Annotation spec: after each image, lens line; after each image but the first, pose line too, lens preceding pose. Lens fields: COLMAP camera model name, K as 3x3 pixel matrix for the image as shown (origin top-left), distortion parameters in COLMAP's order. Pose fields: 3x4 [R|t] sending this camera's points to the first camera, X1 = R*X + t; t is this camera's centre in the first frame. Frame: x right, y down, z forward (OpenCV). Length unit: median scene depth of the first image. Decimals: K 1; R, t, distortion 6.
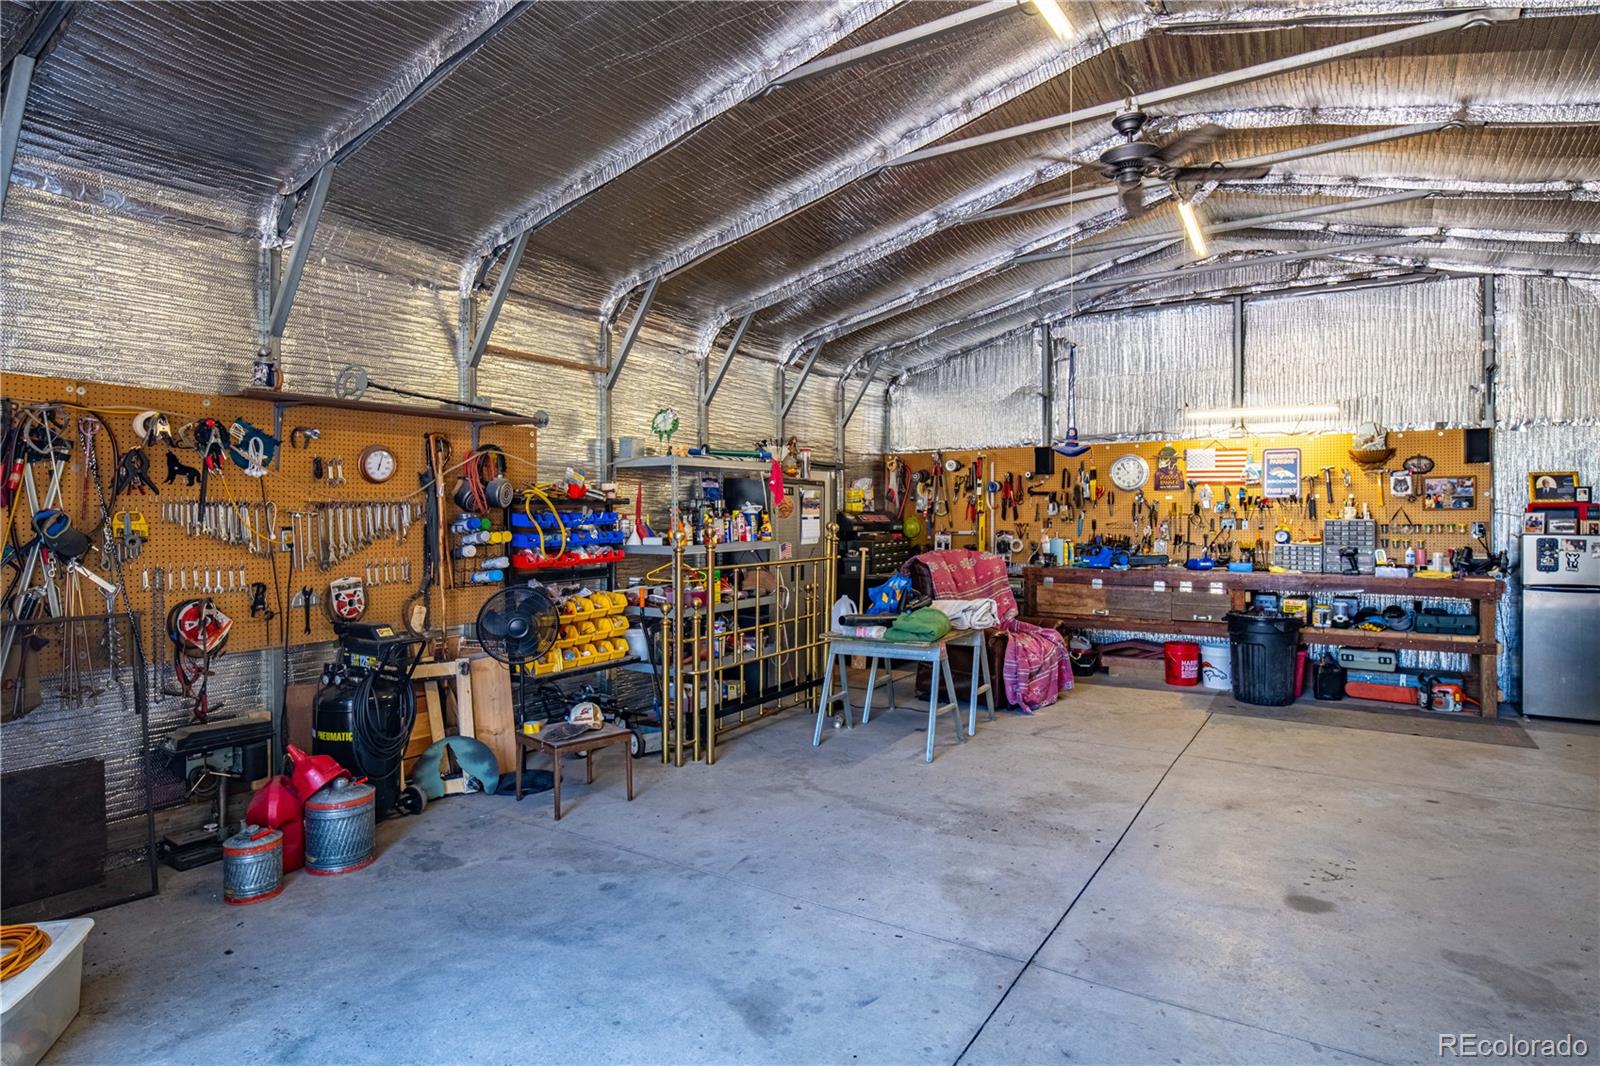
lens RADIAL K [[860.9, 0, 795.9], [0, 860.9, 533.5], [0, 0, 1]] dist [-0.004696, -0.004618]
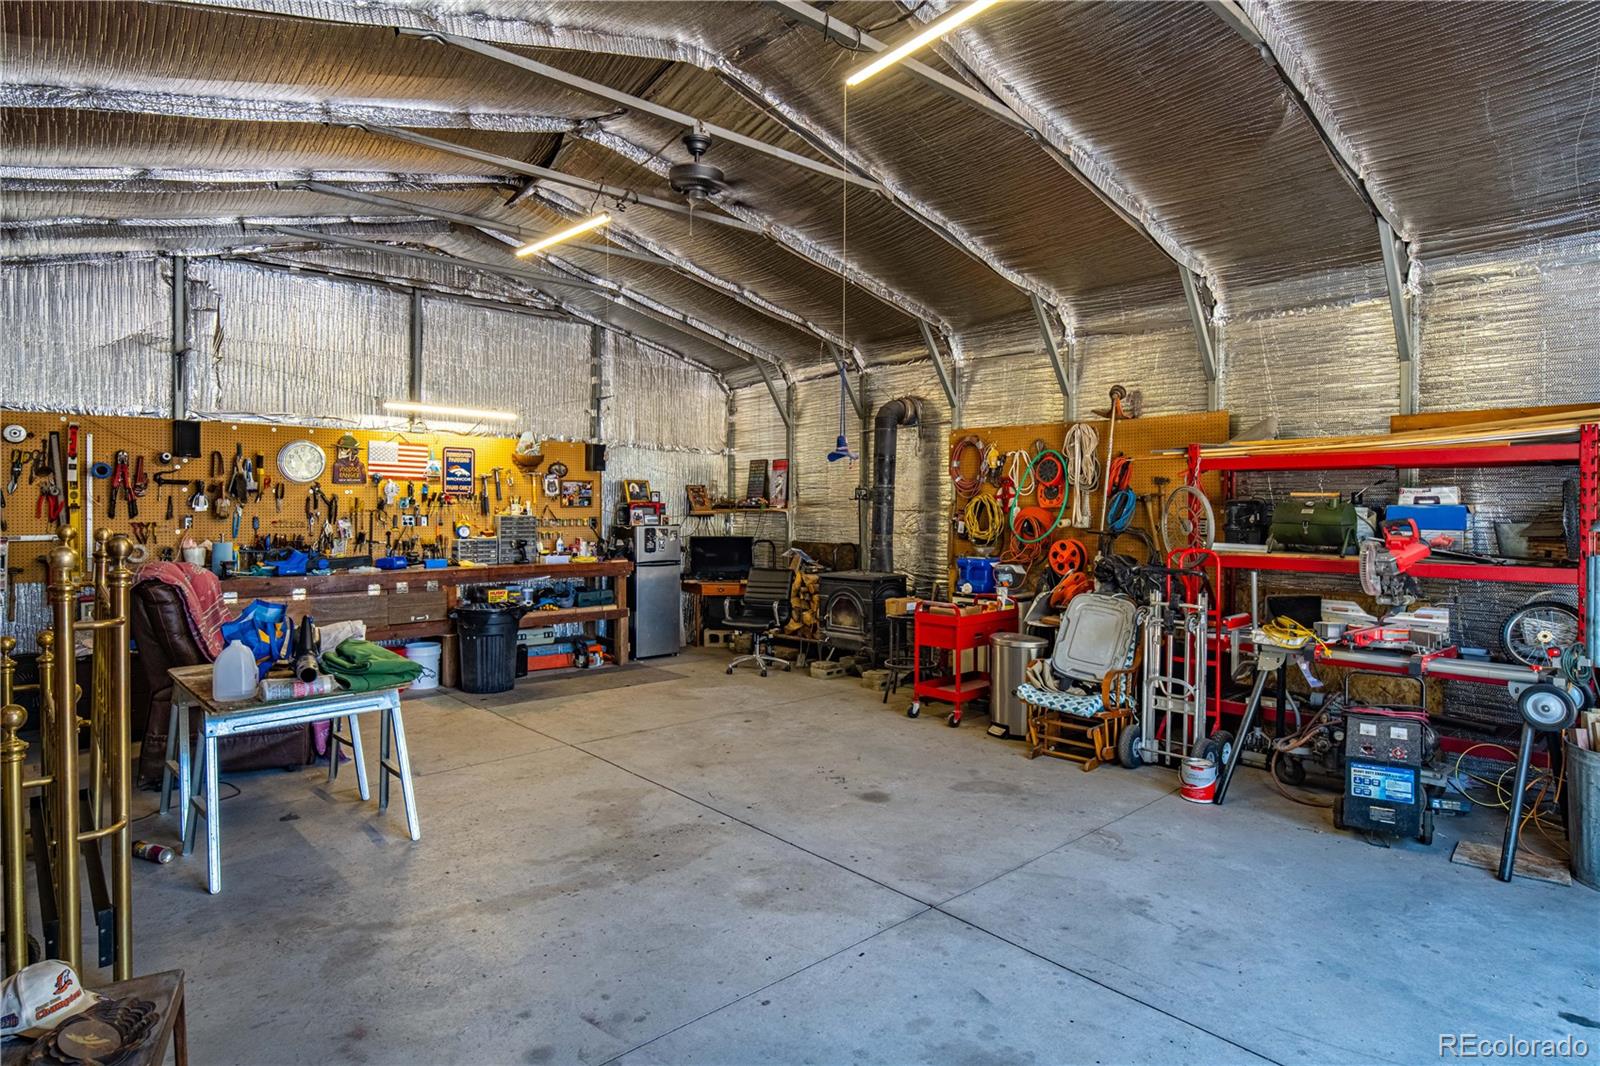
lens RADIAL K [[860.9, 0, 794.9], [0, 860.9, 522.8], [0, 0, 1]] dist [-0.004696, -0.004618]
pose [[0.270905, -0.012729, 0.962522, -0.359099], [0.018584, 0.999795, 0.007991, -0.009000], [-0.962427, 0.015723, 0.271086, 0.354981]]
